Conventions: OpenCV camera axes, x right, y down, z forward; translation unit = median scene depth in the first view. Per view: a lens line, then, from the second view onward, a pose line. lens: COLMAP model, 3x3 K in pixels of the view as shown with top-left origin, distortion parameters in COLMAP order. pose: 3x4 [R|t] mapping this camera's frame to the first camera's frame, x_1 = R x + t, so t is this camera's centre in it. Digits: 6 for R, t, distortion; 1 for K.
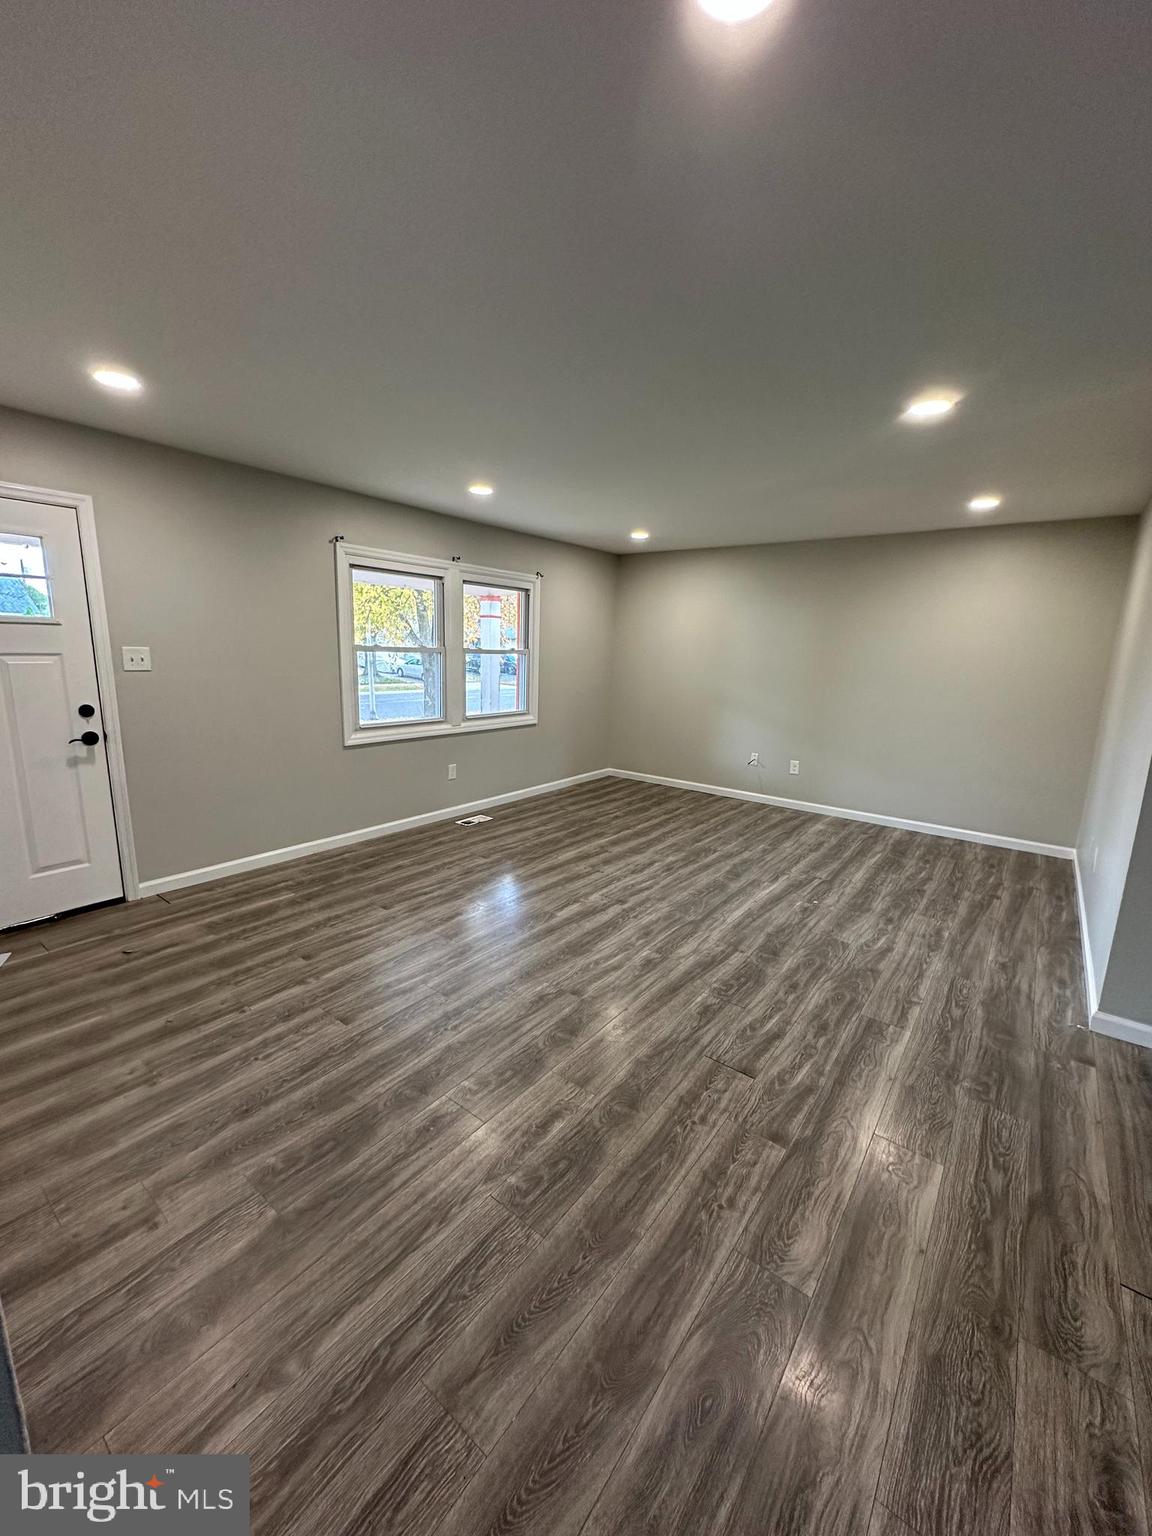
lens RADIAL K [[613.4, 0, 572.0], [0, 613.4, 766.5], [0, 0, 1]] dist [-0.002119, 0.000744]
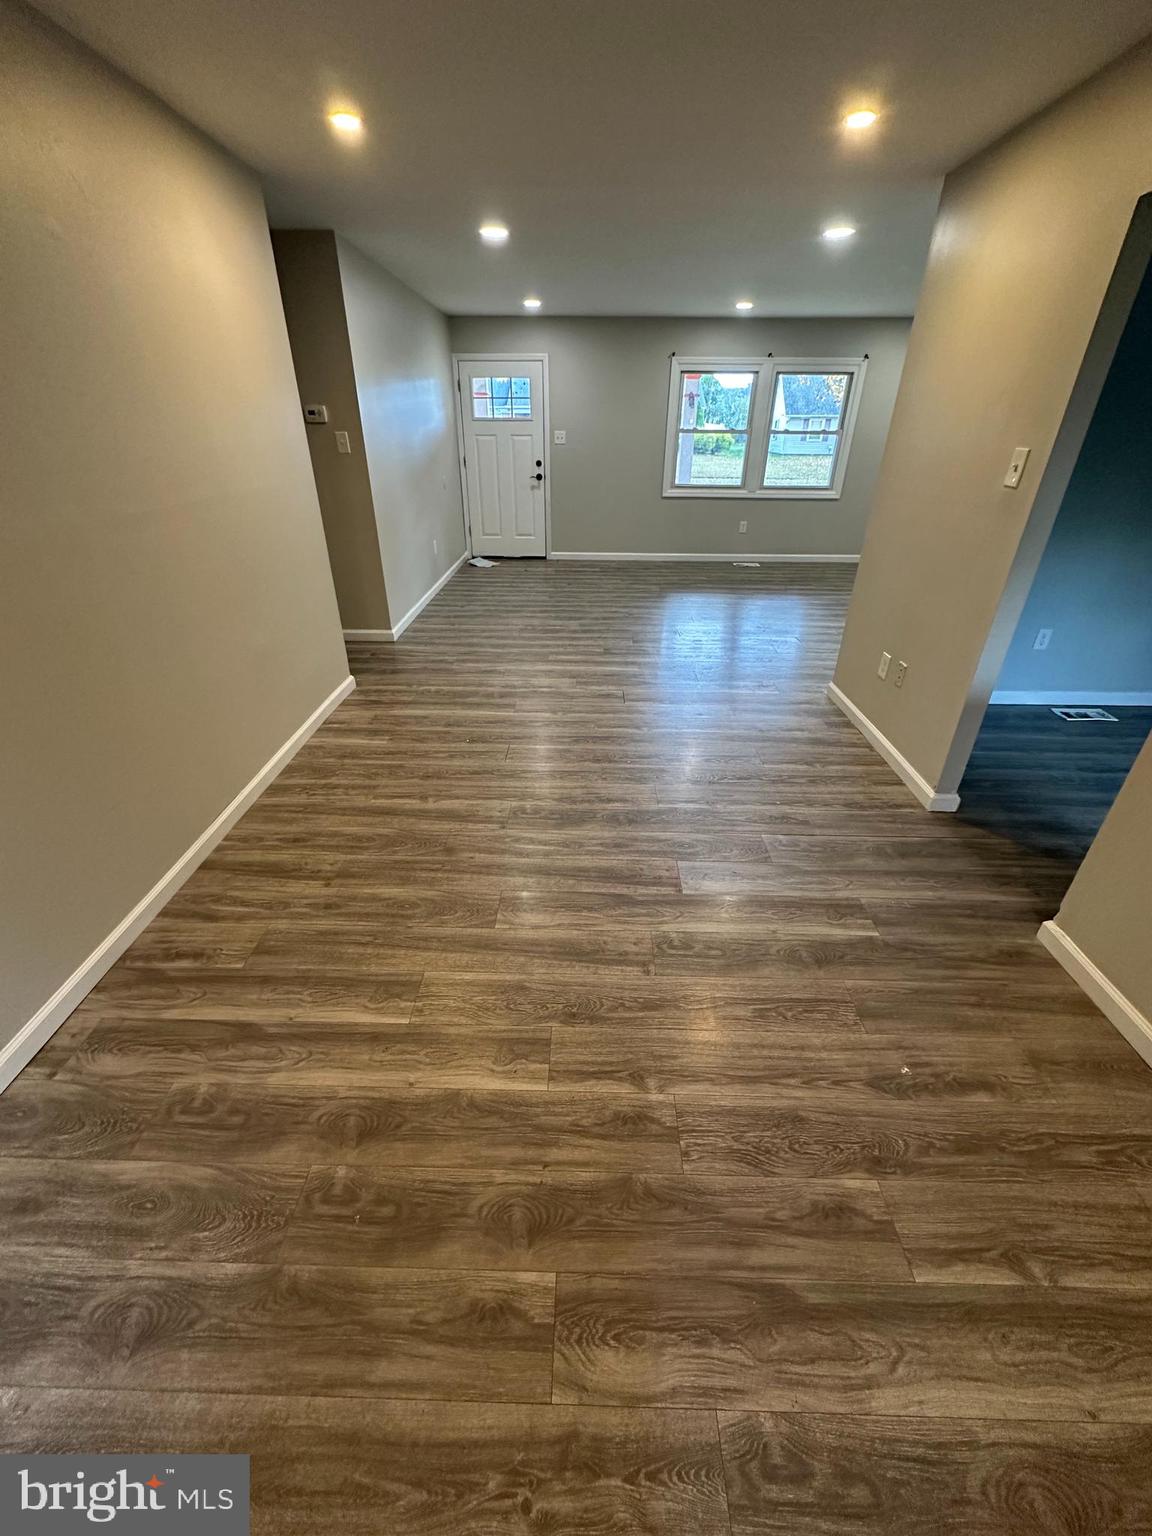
lens RADIAL K [[613.4, 0, 572.0], [0, 613.4, 766.5], [0, 0, 1]] dist [-0.002119, 0.000744]
pose [[0.593945, 0.374017, -0.712279, 1.076710], [-0.142942, 0.920336, 0.364073, 0.080233], [0.791705, -0.114424, 0.600092, -0.315809]]
